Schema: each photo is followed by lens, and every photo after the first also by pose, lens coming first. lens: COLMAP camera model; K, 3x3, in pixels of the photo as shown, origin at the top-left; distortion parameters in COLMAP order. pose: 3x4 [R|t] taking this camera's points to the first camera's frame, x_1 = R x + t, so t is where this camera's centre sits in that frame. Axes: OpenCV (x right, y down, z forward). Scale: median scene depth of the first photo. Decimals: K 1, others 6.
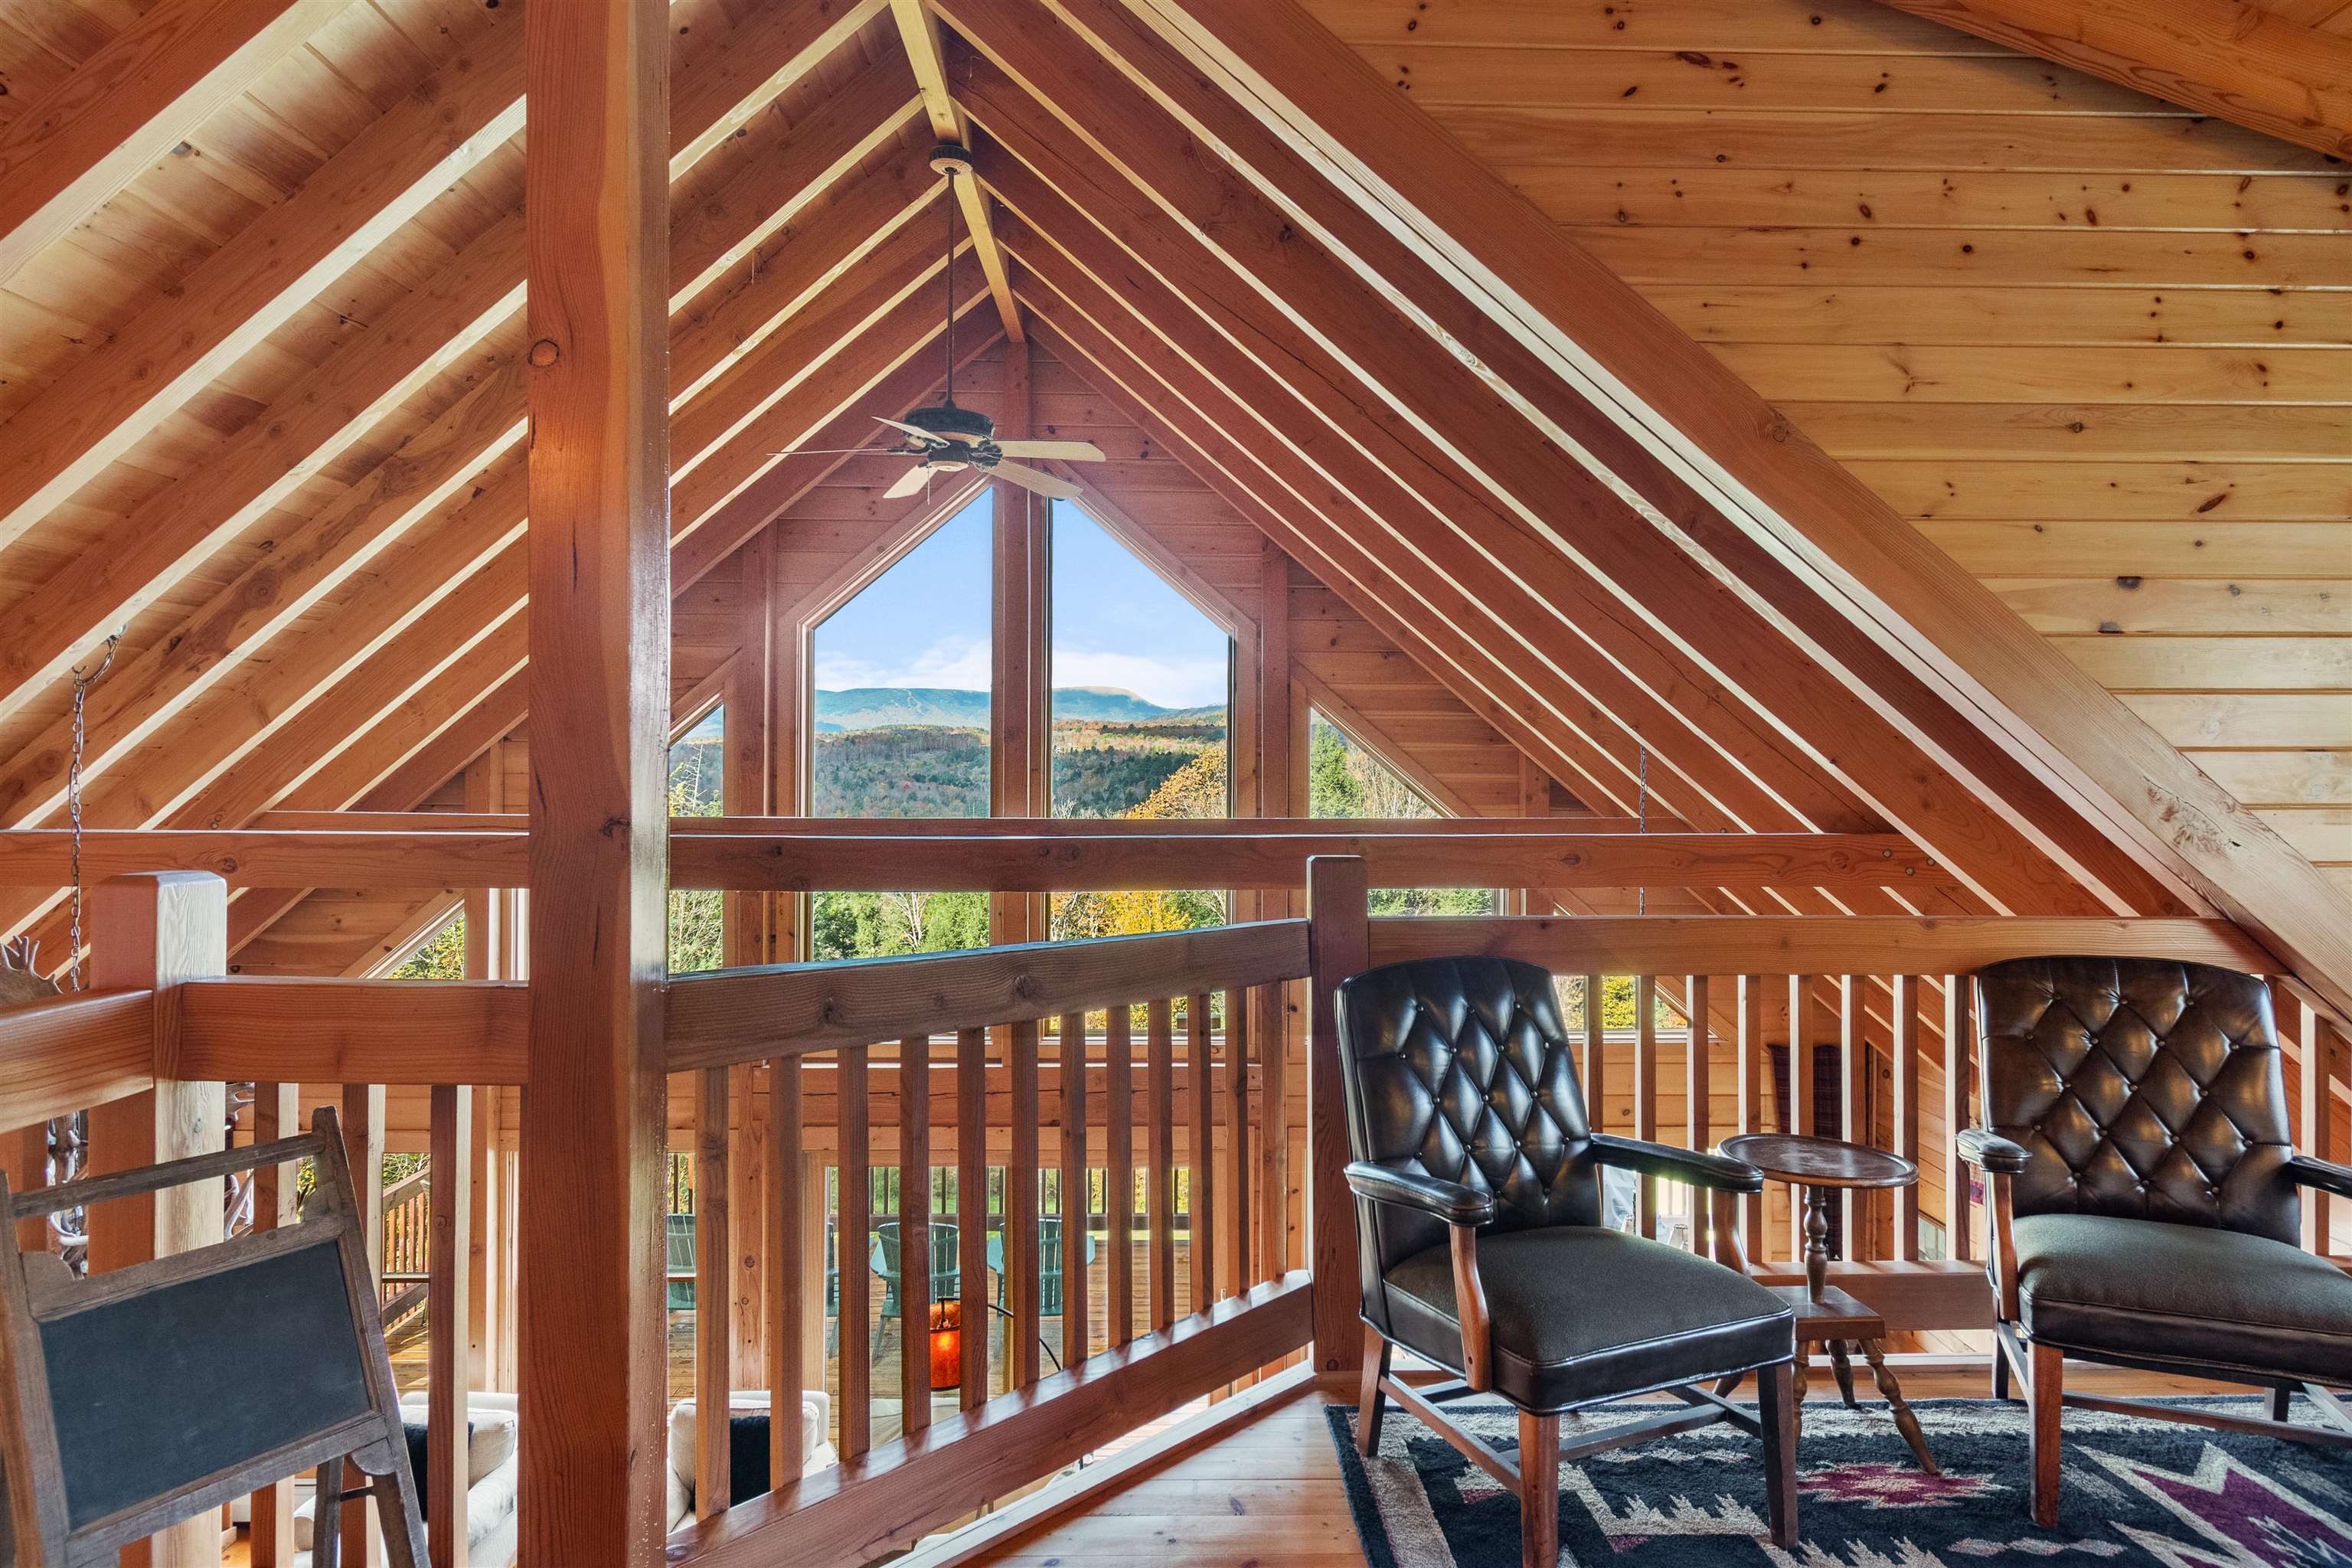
lens RADIAL K [[1317.4, 0, 1176.0], [0, 1317.4, 784.0], [0, 0, 1]] dist [0.000913, 0.000250]
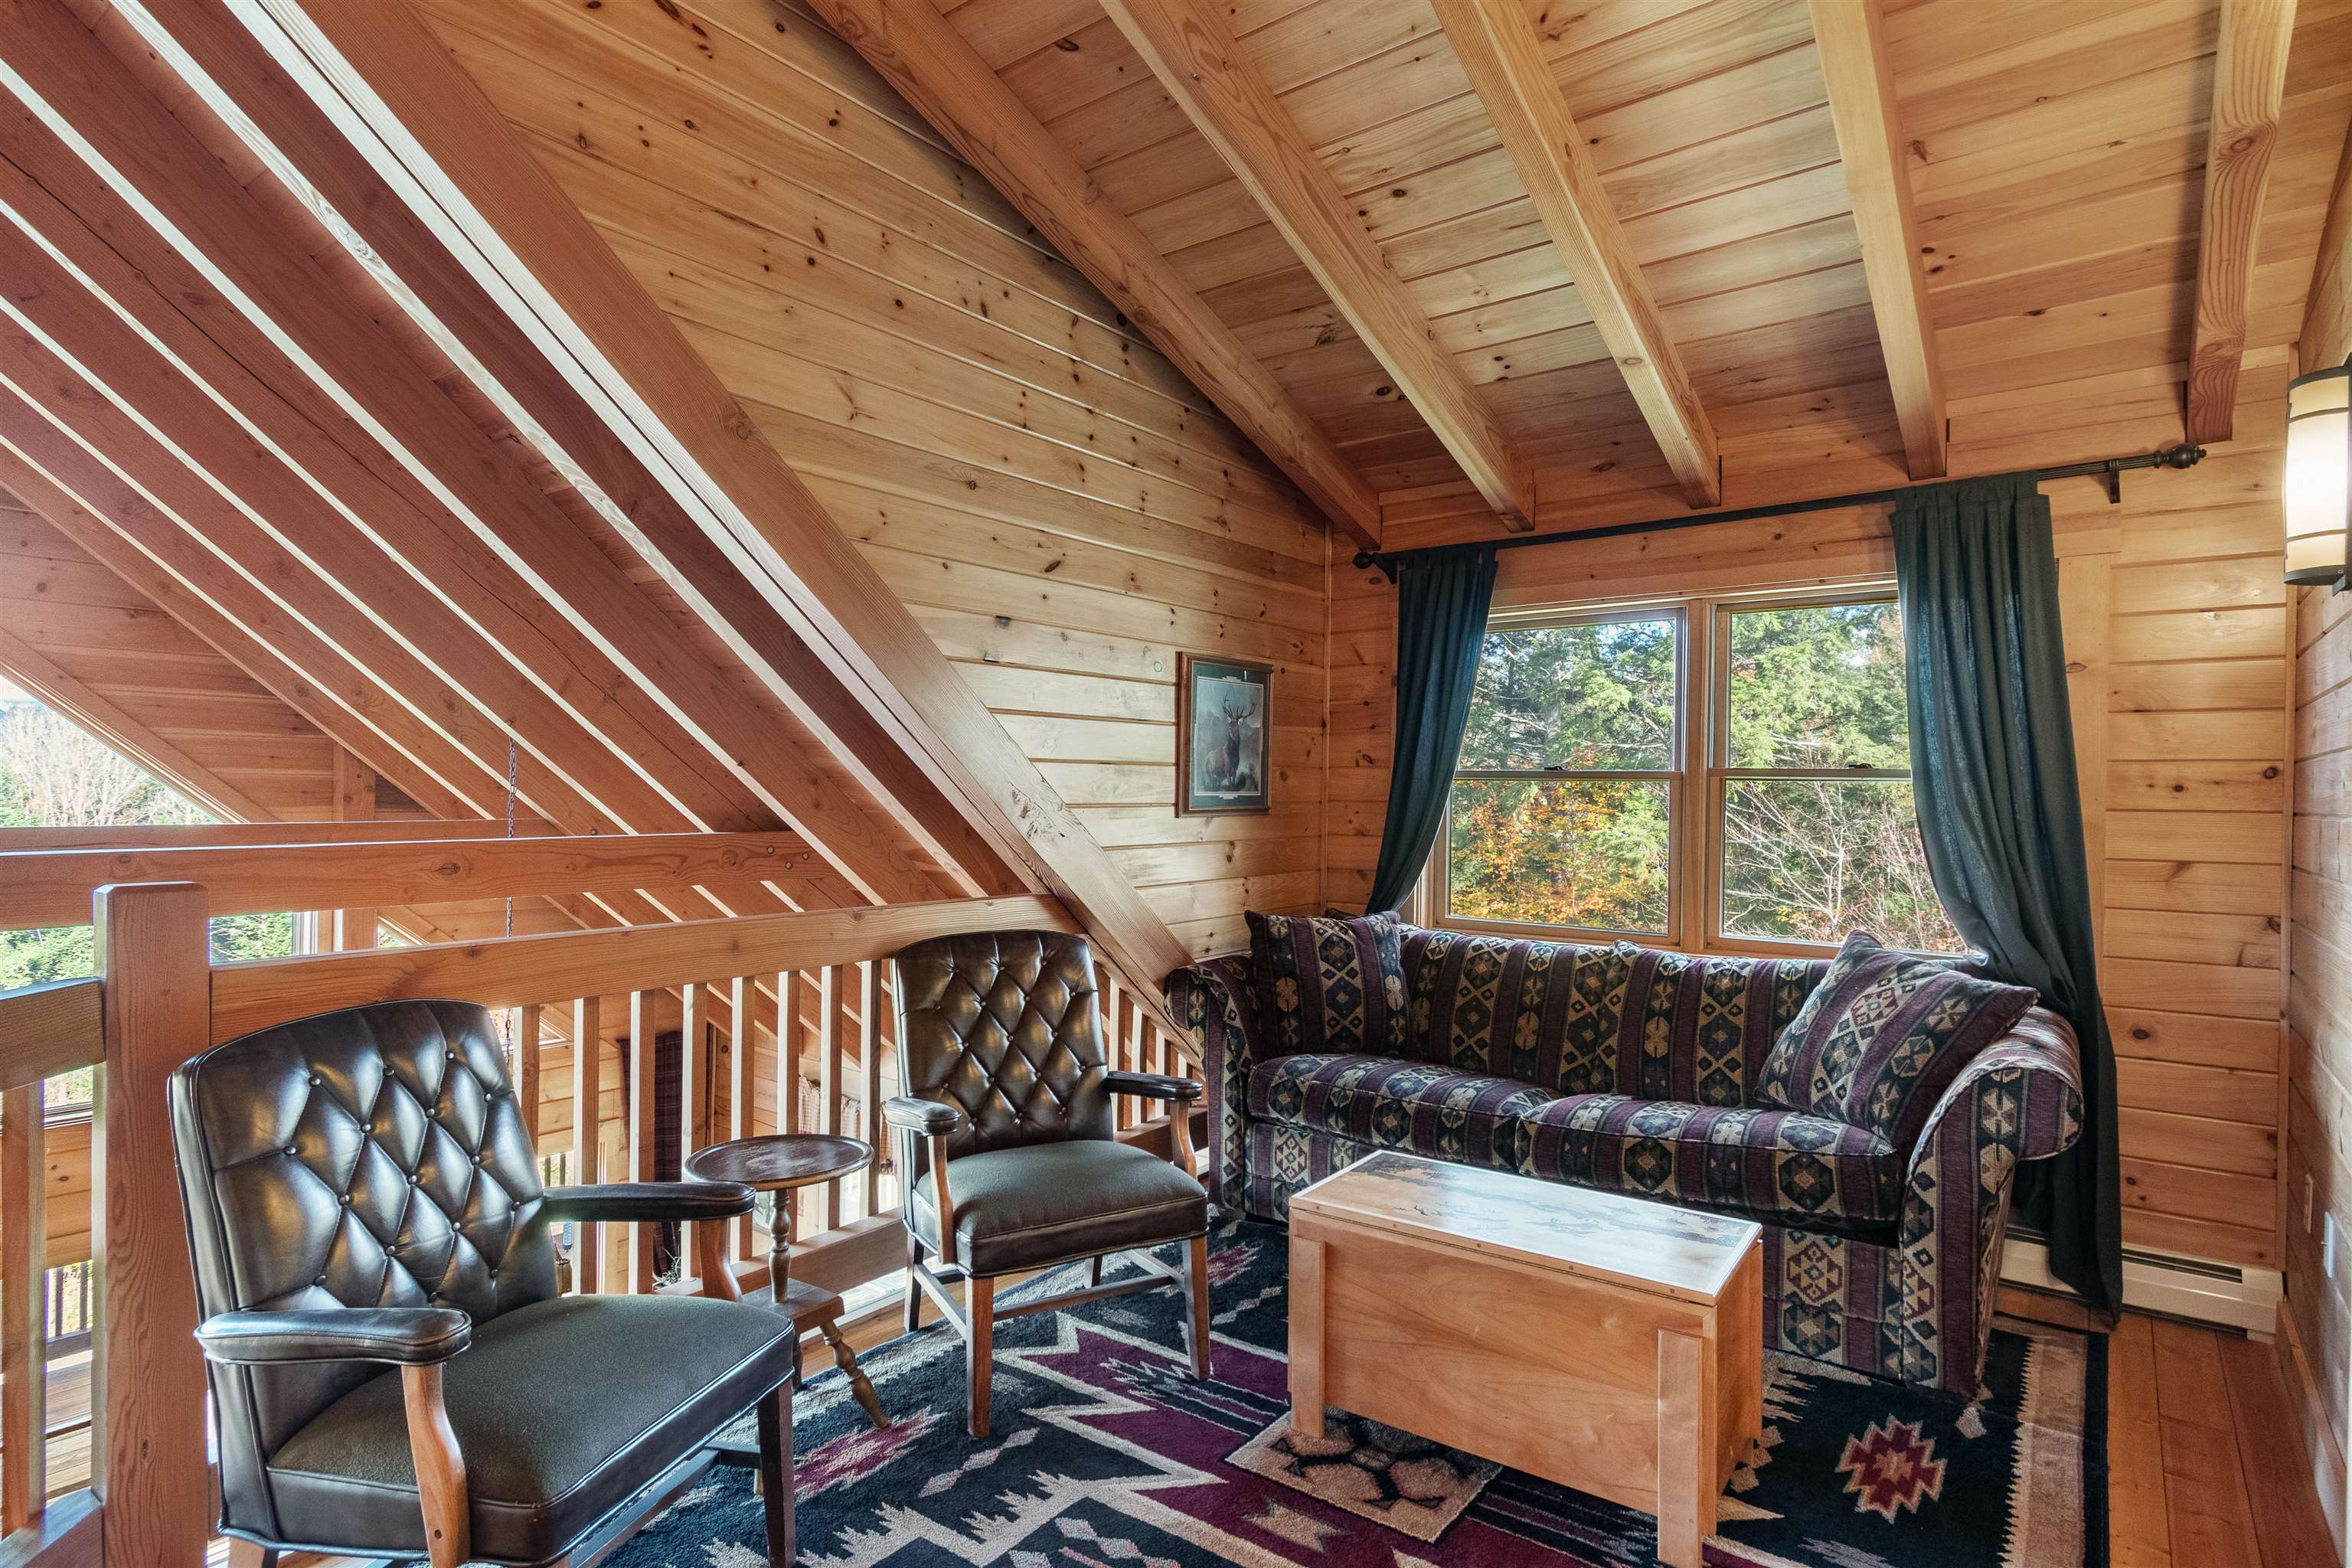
lens RADIAL K [[1217.9, 0, 1175.9], [0, 1217.9, 790.0], [0, 0, 1]] dist [0.009647, -0.001535]
pose [[0.620428, 0.004458, 0.784251, -0.057391], [-0.008522, 0.999963, 0.001058, -0.000266], [-0.784217, -0.007339, 0.620443, 0.179635]]
